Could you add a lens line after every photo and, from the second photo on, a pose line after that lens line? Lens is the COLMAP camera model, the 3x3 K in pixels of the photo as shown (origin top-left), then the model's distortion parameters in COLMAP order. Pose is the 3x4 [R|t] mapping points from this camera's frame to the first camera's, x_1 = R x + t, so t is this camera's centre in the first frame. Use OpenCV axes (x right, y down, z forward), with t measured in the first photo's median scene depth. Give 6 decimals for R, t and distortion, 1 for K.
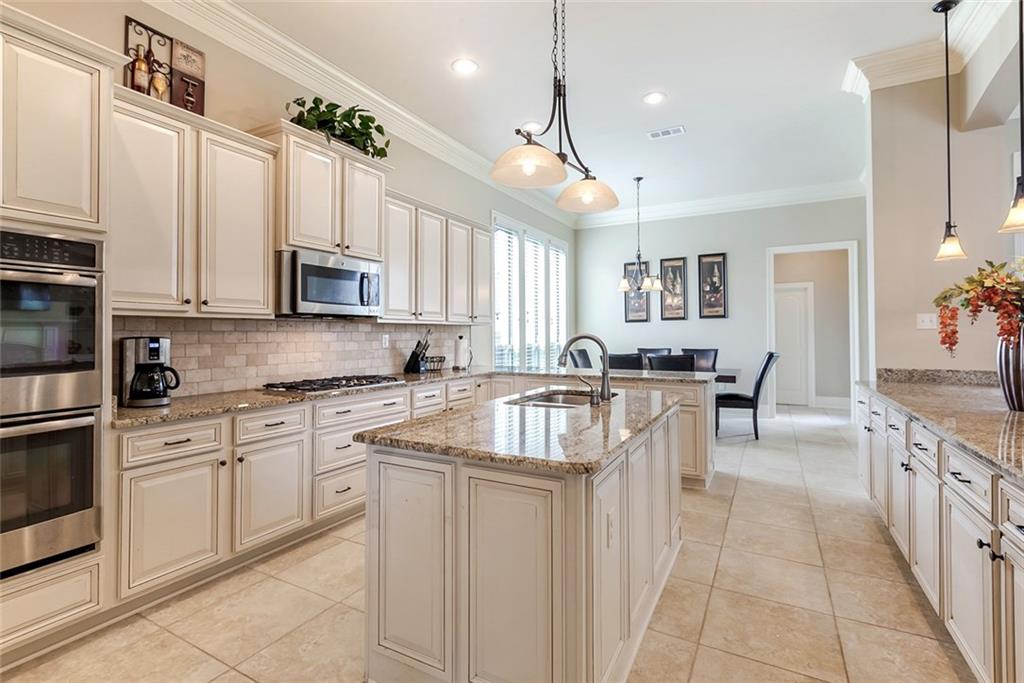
lens RADIAL K [[475.3, 0, 496.3], [0, 475.3, 329.1], [0, 0, 1]] dist [0.001927, 0.000520]
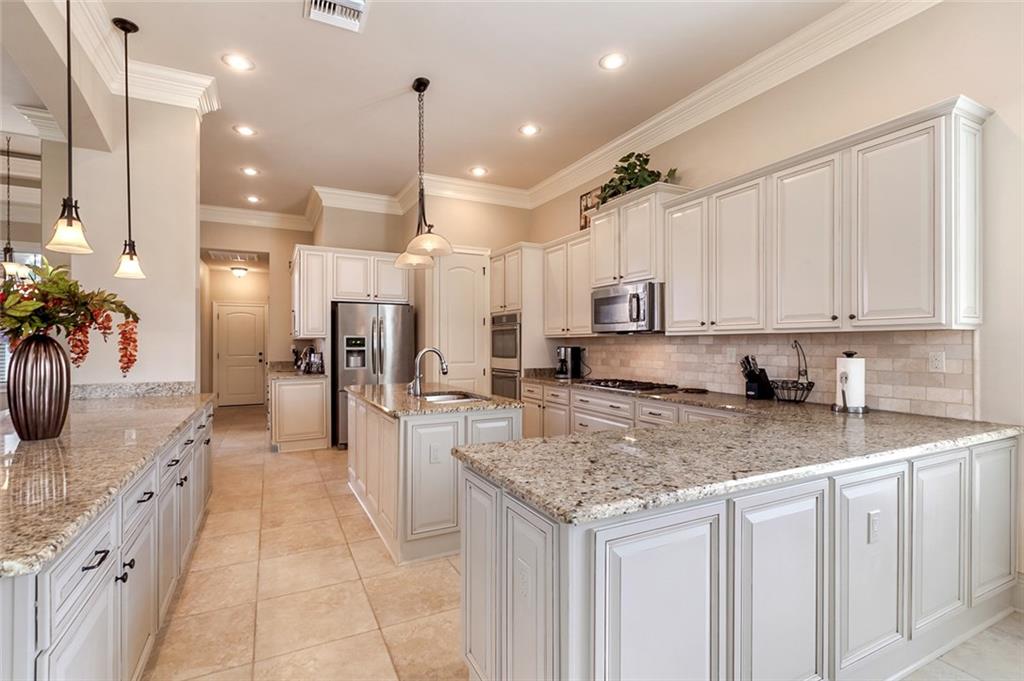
lens RADIAL K [[475.3, 0, 514.5], [0, 475.3, 342.3], [0, 0, 1]] dist [0.001927, 0.000520]
pose [[-0.539559, -0.000845, -0.841947, 0.859469], [0.006704, 0.999963, -0.005300, 0.004753], [0.841921, -0.008504, -0.539534, 1.382516]]
